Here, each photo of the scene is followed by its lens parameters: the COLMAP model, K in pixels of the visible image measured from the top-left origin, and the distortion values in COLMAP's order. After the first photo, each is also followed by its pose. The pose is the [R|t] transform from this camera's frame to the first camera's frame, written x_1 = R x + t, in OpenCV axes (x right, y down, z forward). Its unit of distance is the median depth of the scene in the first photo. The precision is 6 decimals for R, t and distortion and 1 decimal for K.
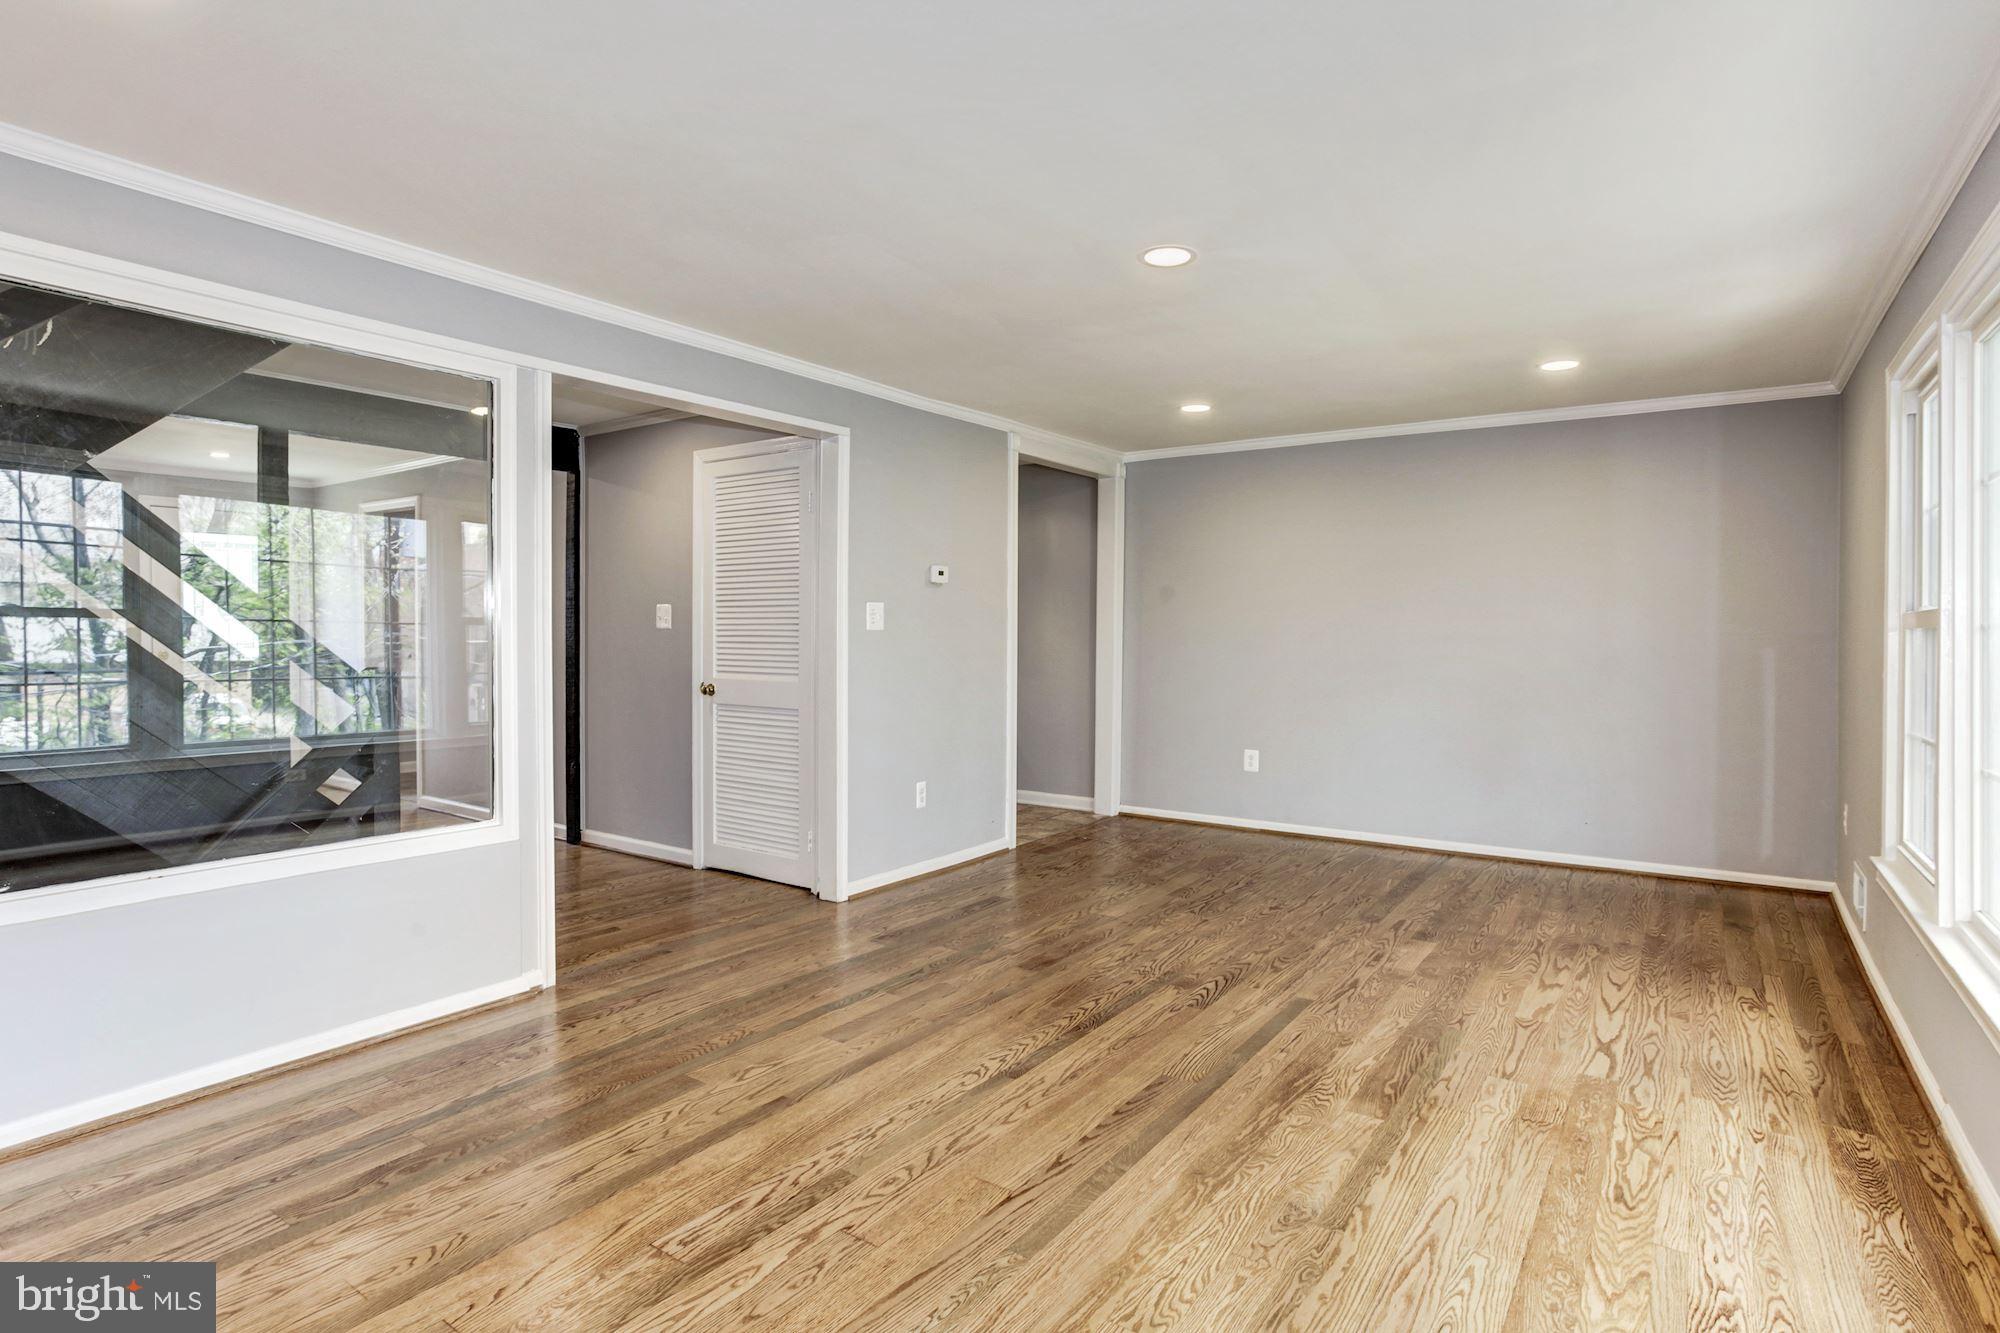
lens RADIAL K [[1030.4, 0, 995.0], [0, 1030.4, 618.2], [0, 0, 1]] dist [-0.042152, 0.027965]
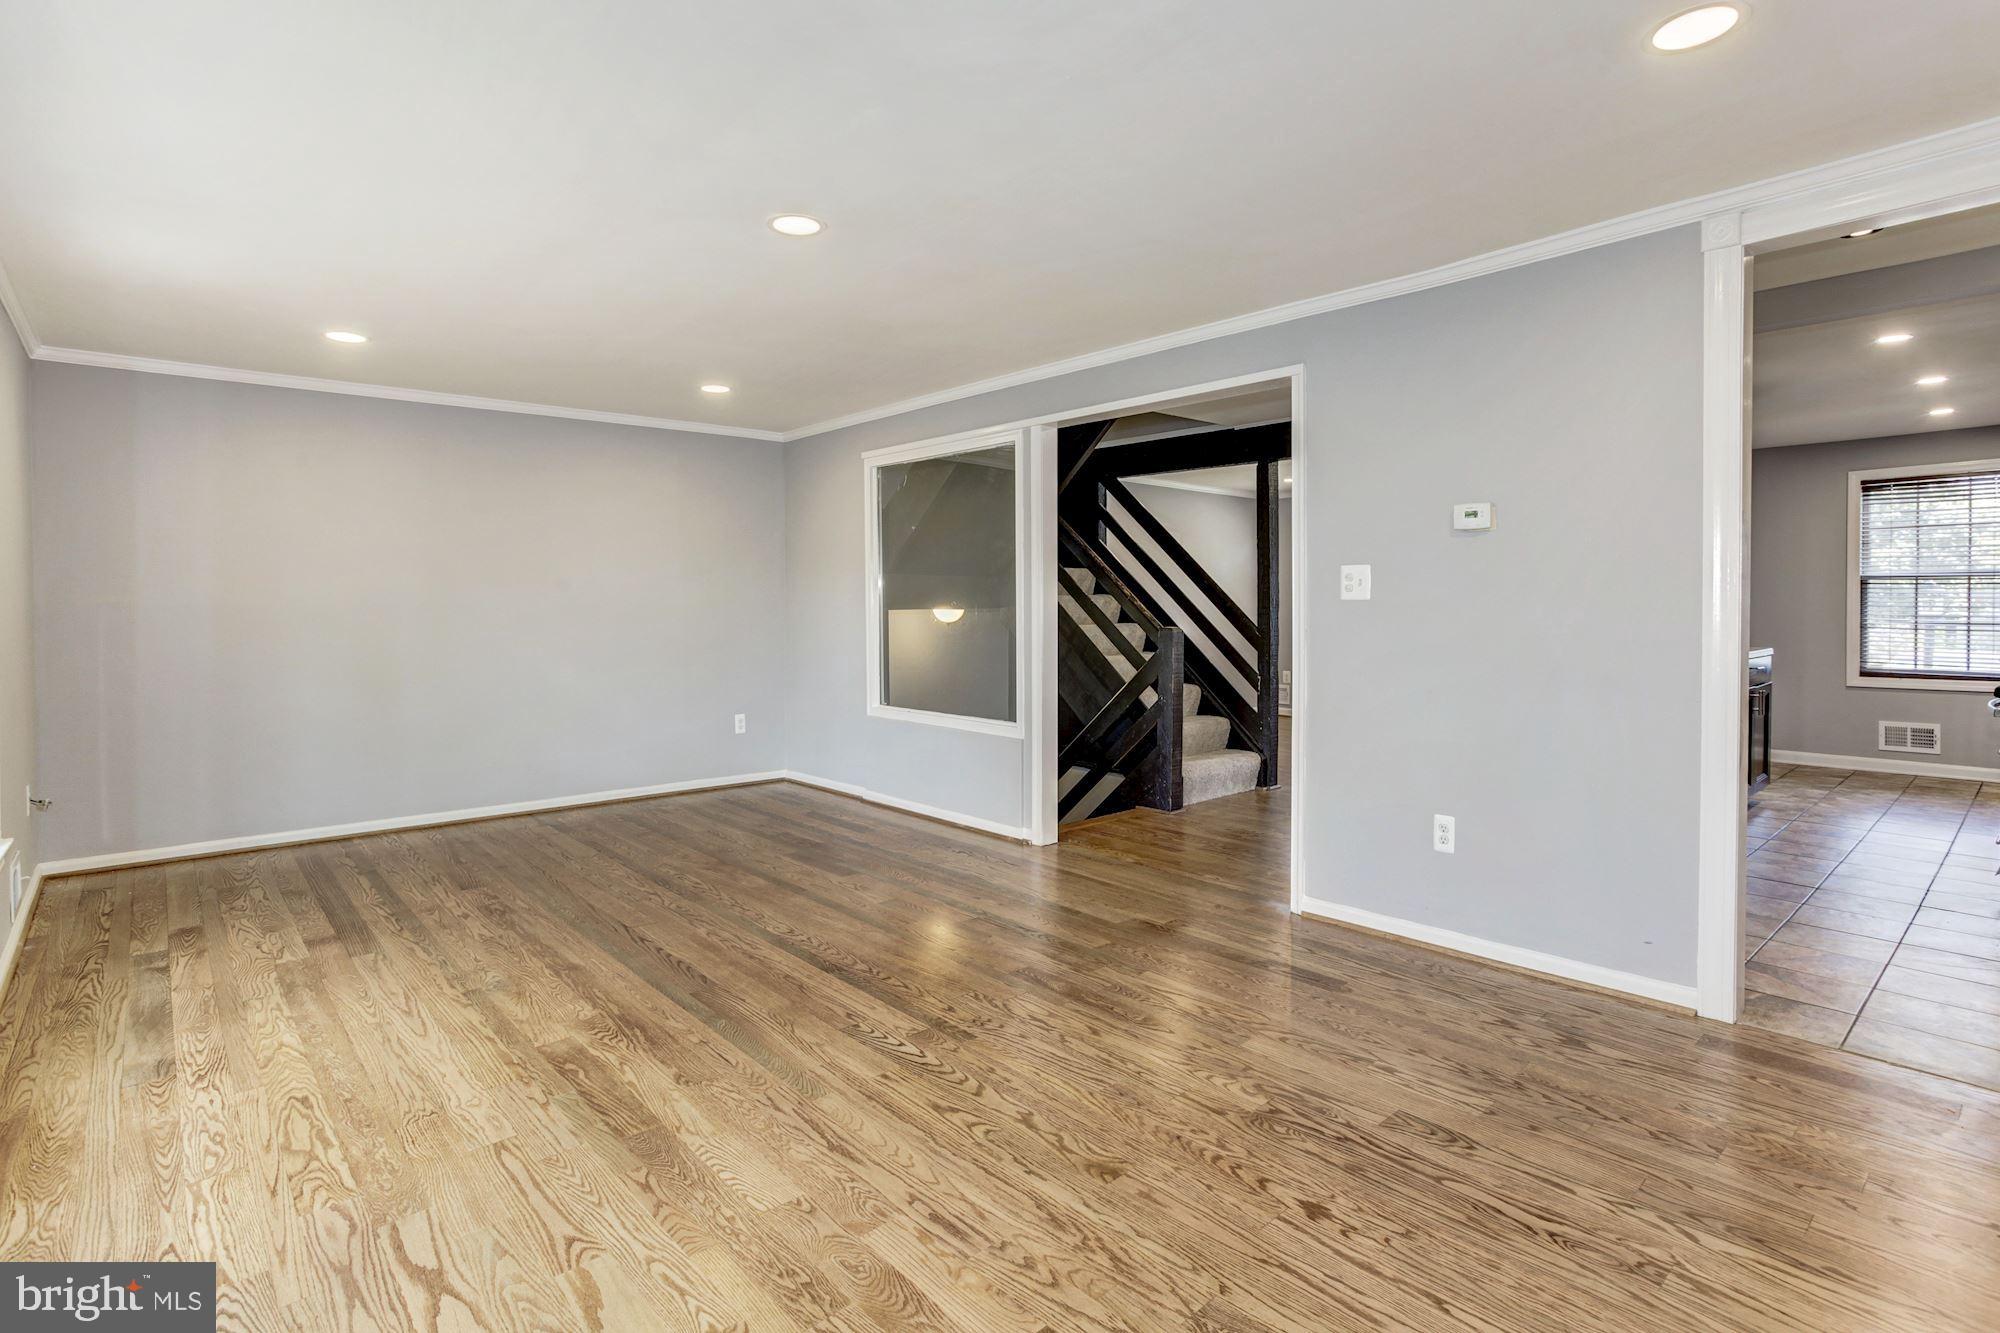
lens RADIAL K [[969.1, 0, 1013.3], [0, 969.1, 609.7], [0, 0, 1]] dist [-0.037551, 0.021992]
pose [[-0.216465, 0.000789, -0.976290, 1.140297], [0.017401, 0.999844, -0.003051, 0.028282], [0.976135, -0.017649, -0.216445, 1.546450]]
